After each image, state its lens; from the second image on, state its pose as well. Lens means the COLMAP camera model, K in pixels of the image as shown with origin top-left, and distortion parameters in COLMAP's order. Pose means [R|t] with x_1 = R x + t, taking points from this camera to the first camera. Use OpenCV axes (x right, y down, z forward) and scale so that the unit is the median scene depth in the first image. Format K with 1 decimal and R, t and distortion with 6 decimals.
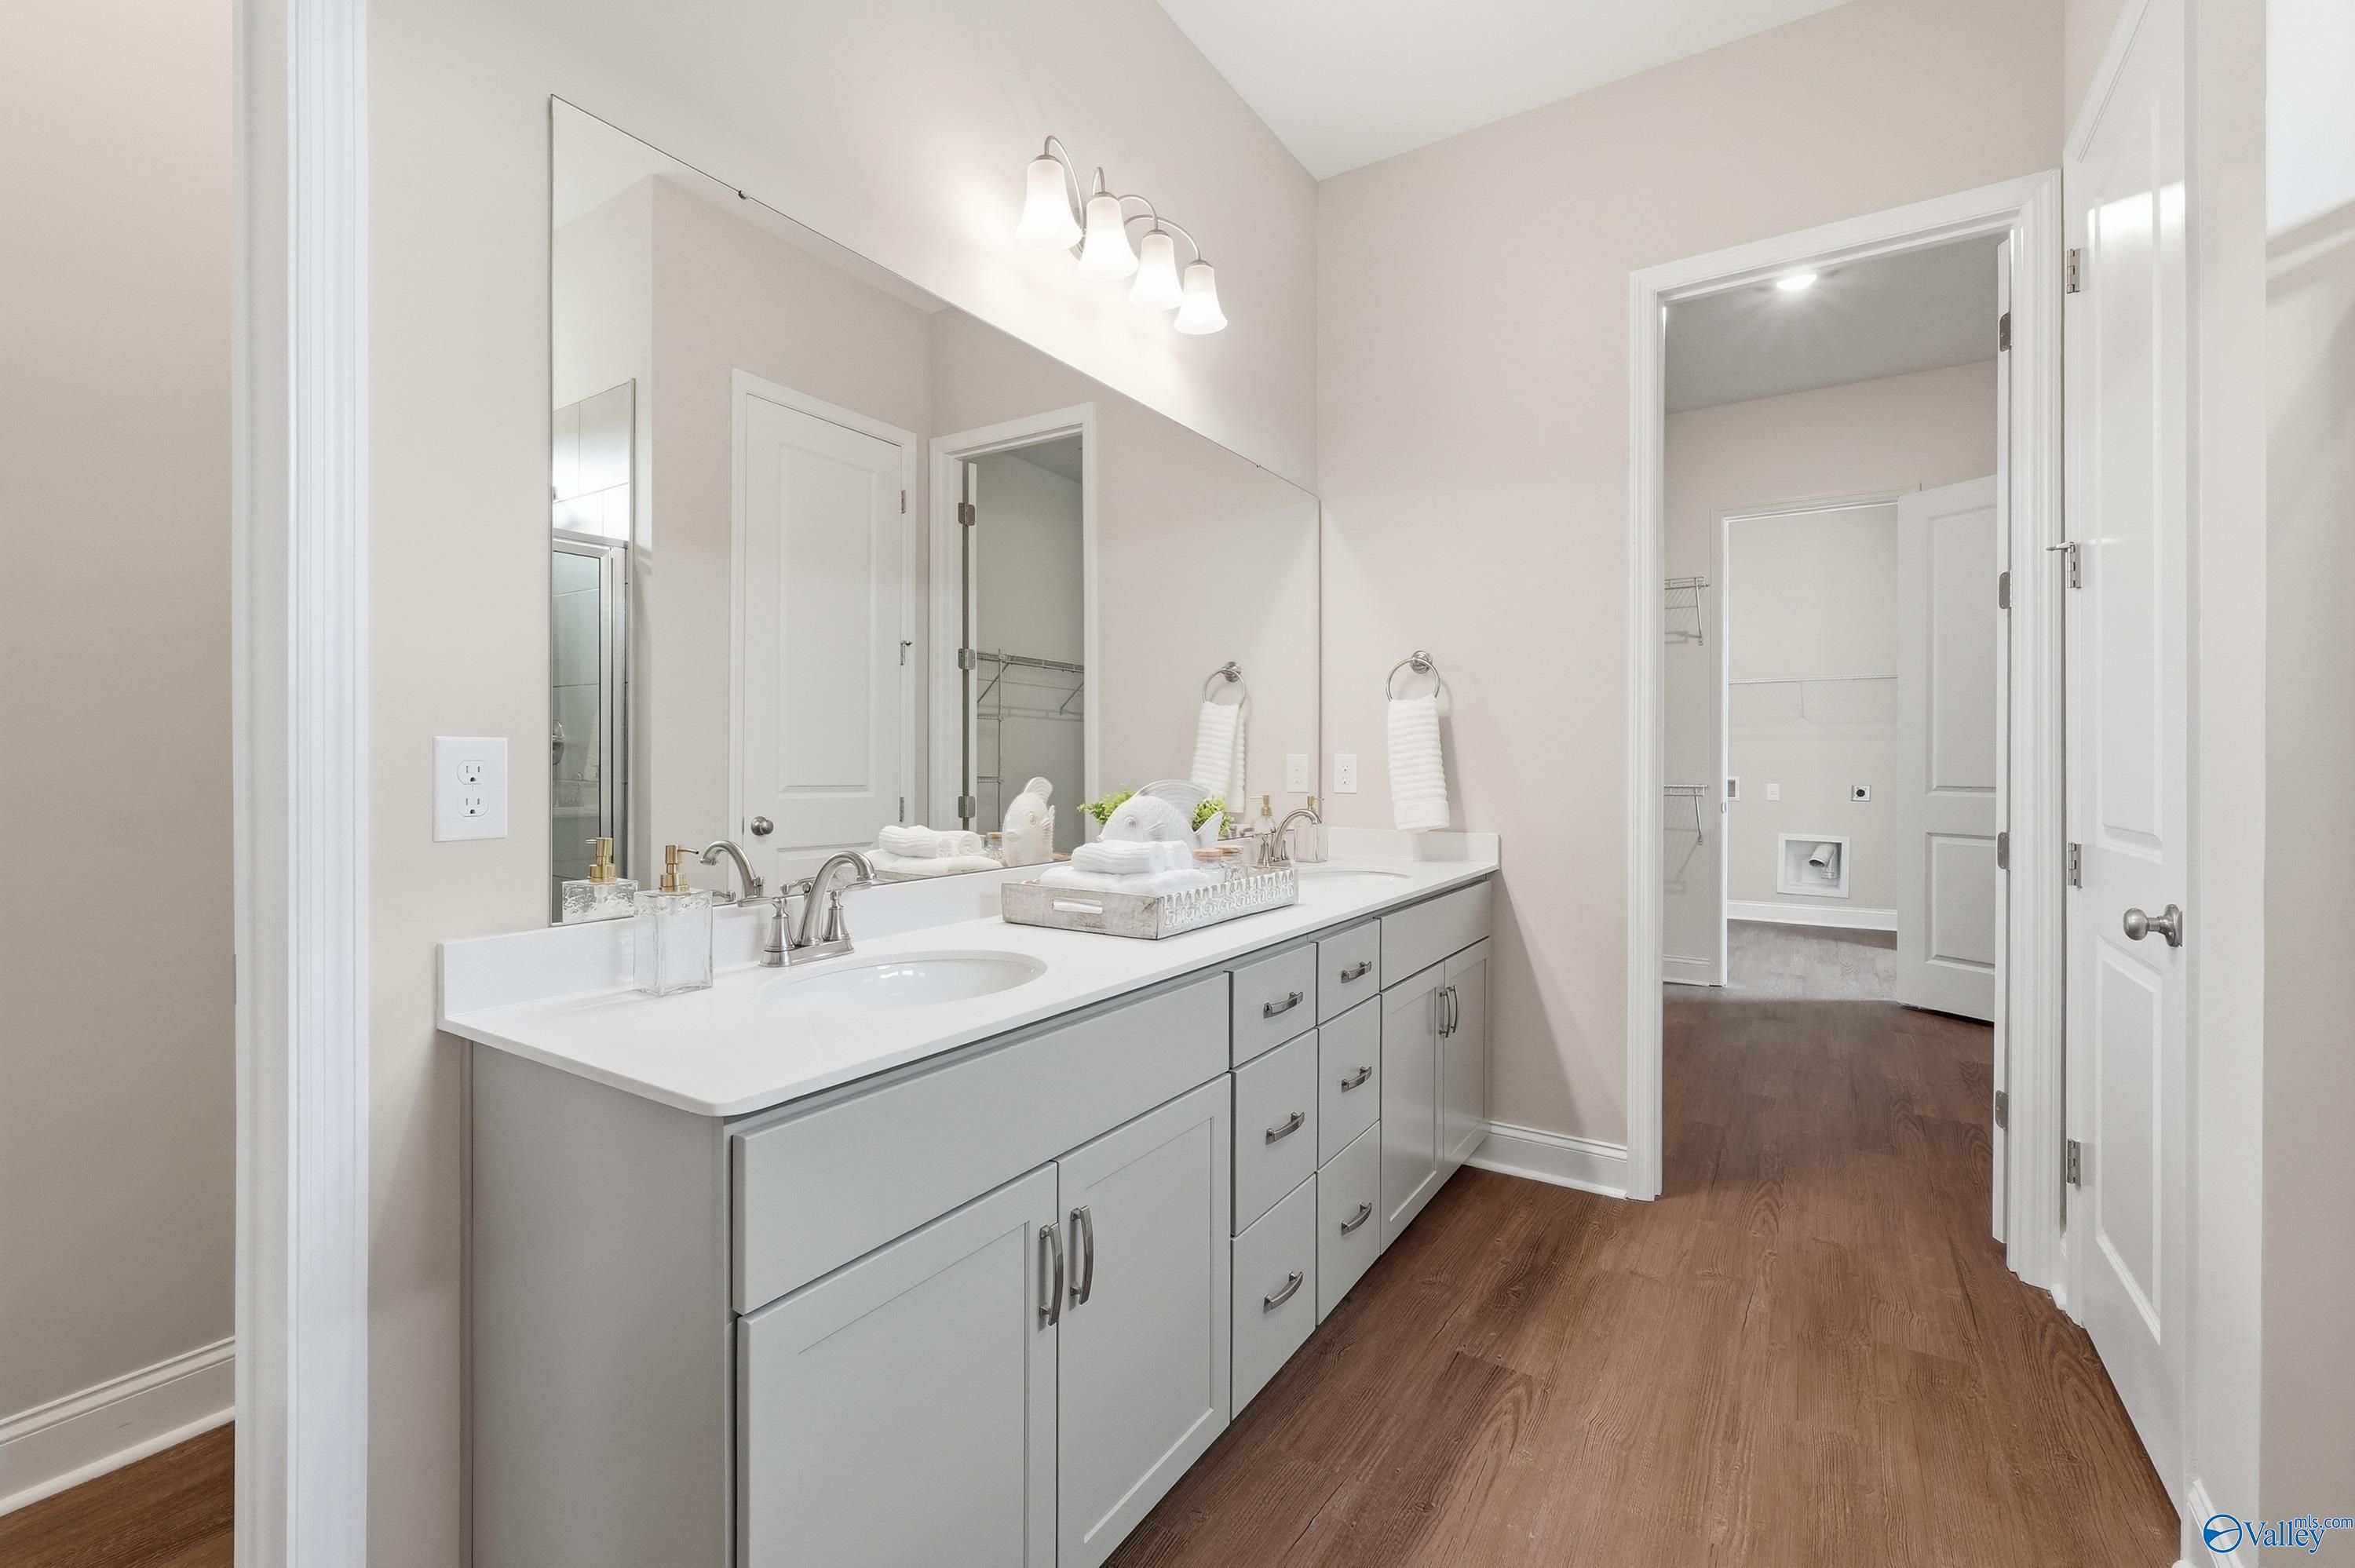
lens RADIAL K [[1028.9, 0, 1175.5], [0, 1028.9, 761.8], [0, 0, 1]] dist [0.000141, -0.000130]
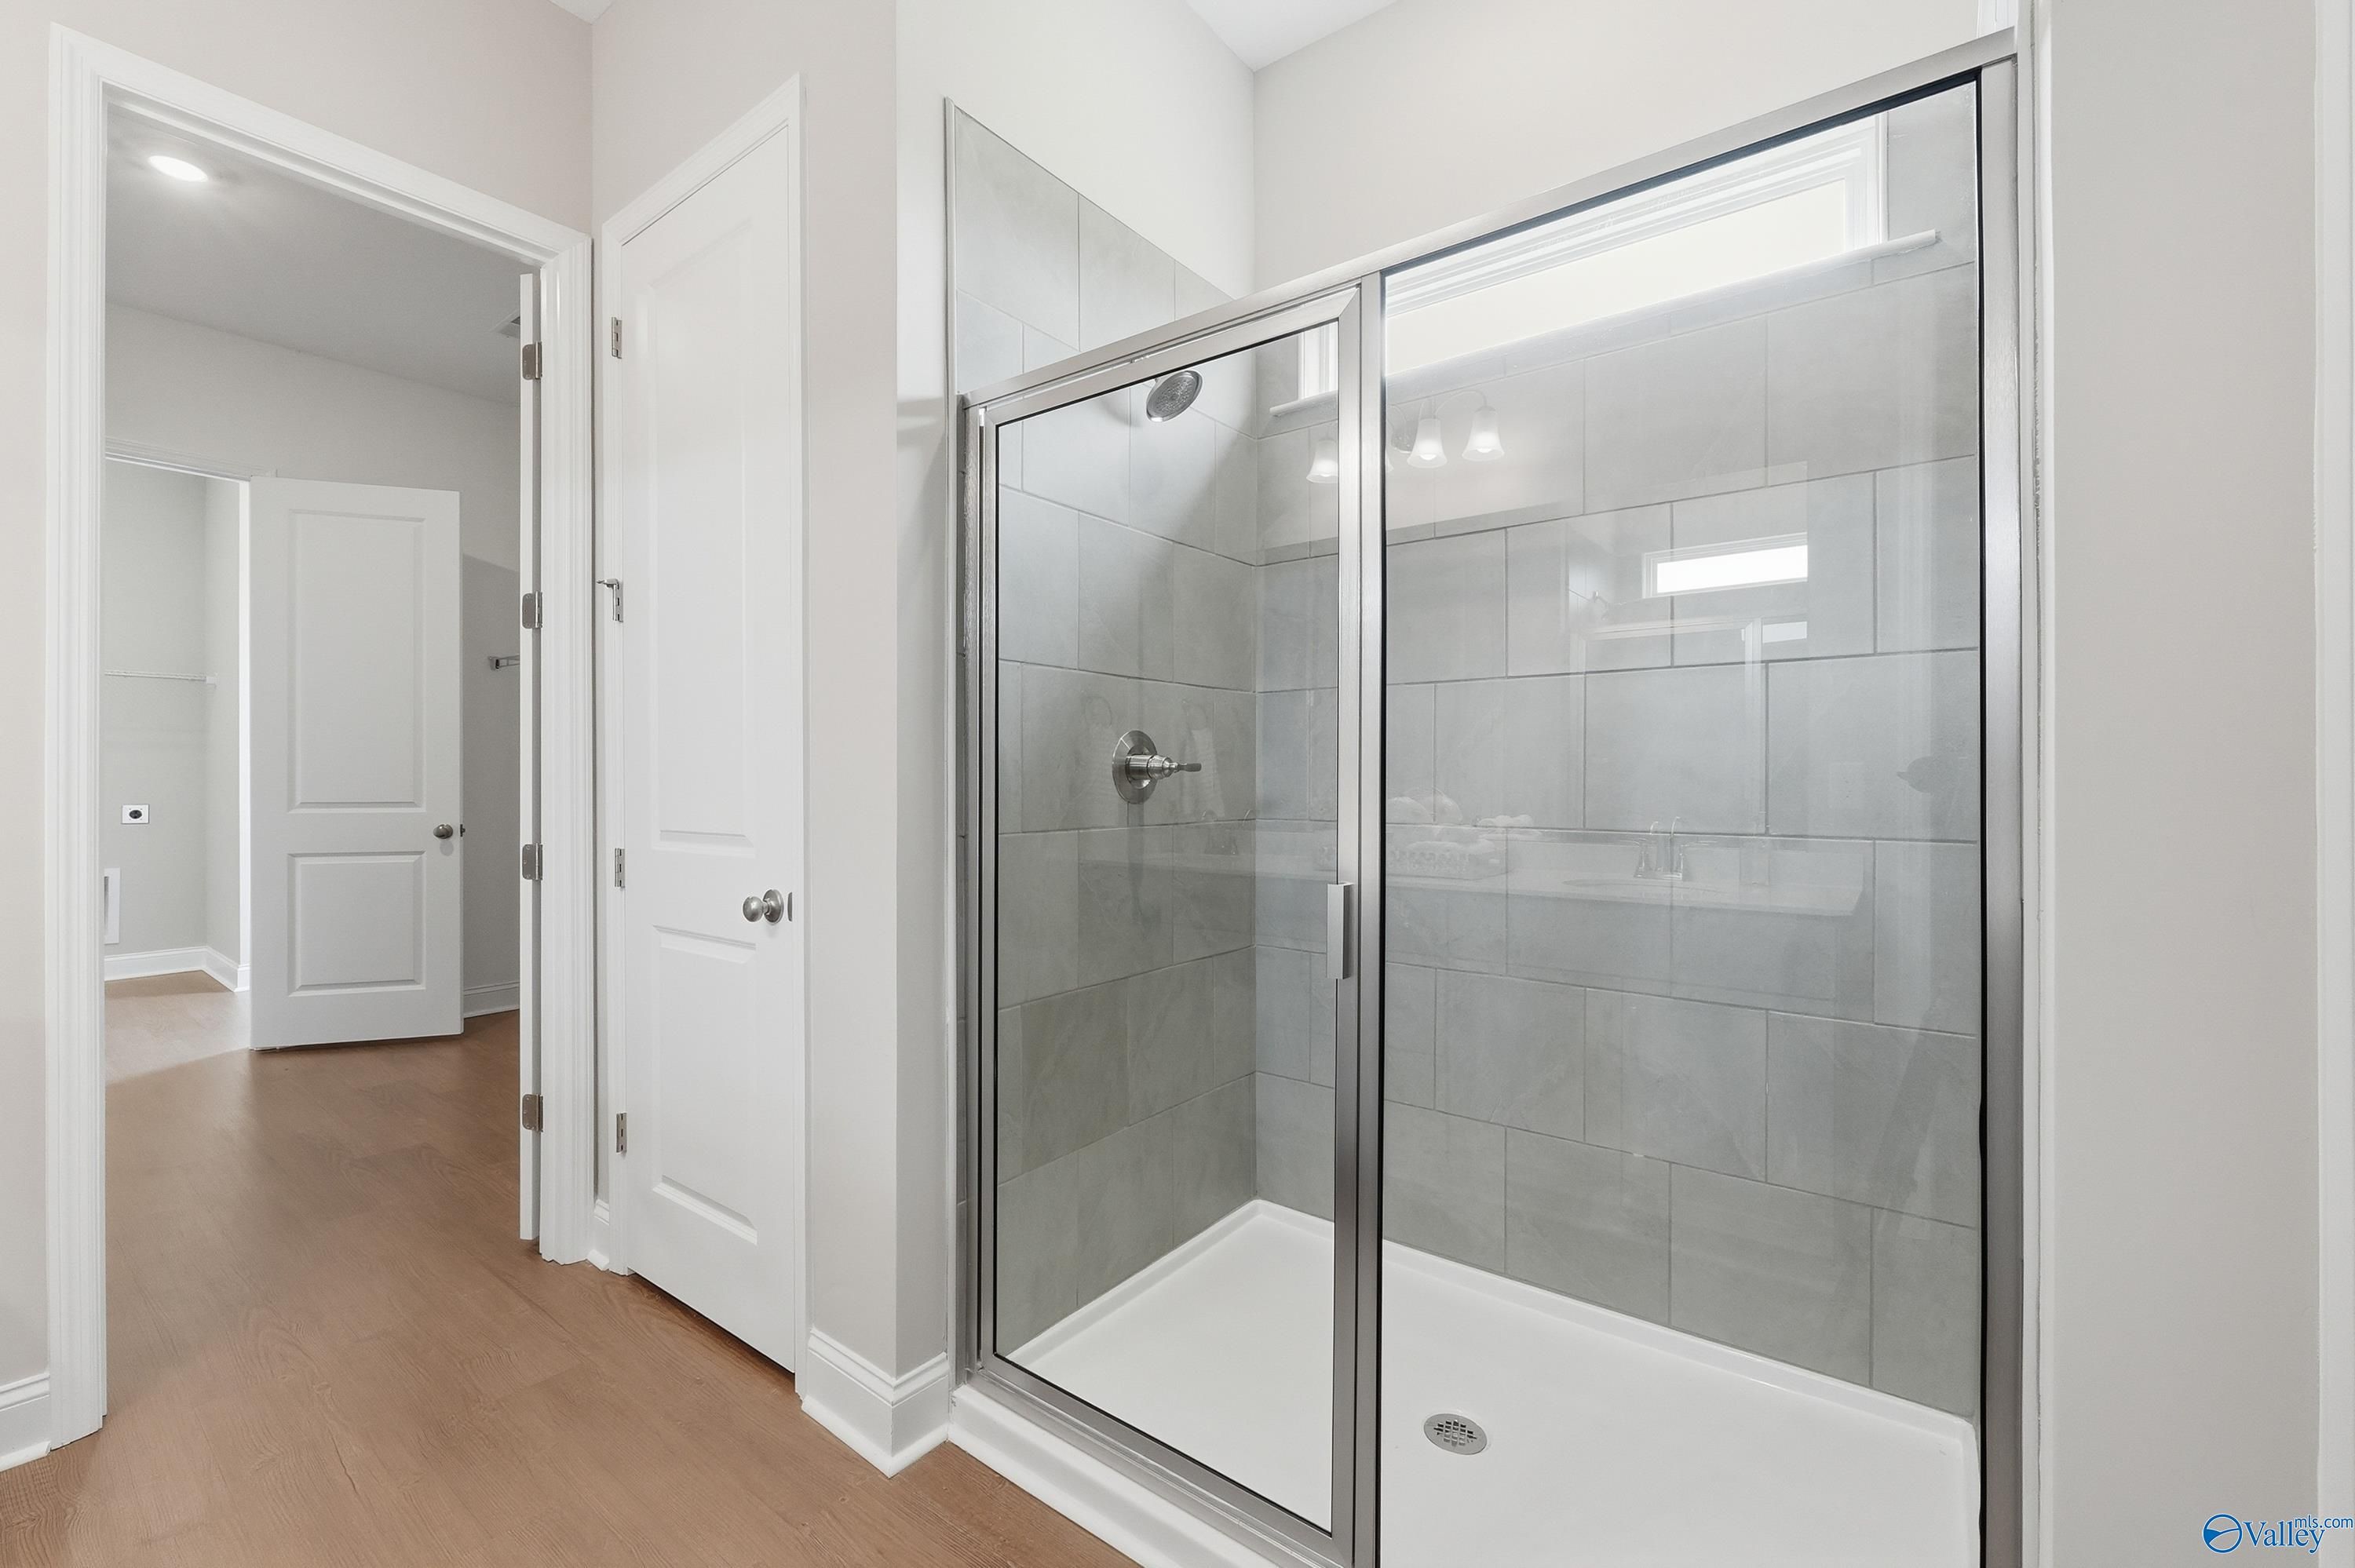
lens RADIAL K [[981.0, 0, 1175.3], [0, 981.0, 779.6], [0, 0, 1]] dist [-0.000651, 0.000025]
pose [[0.093787, -0.005423, 0.995578, -0.122342], [0.001599, 0.999985, 0.005296, -0.000695], [-0.995591, 0.001095, 0.093794, 0.267286]]
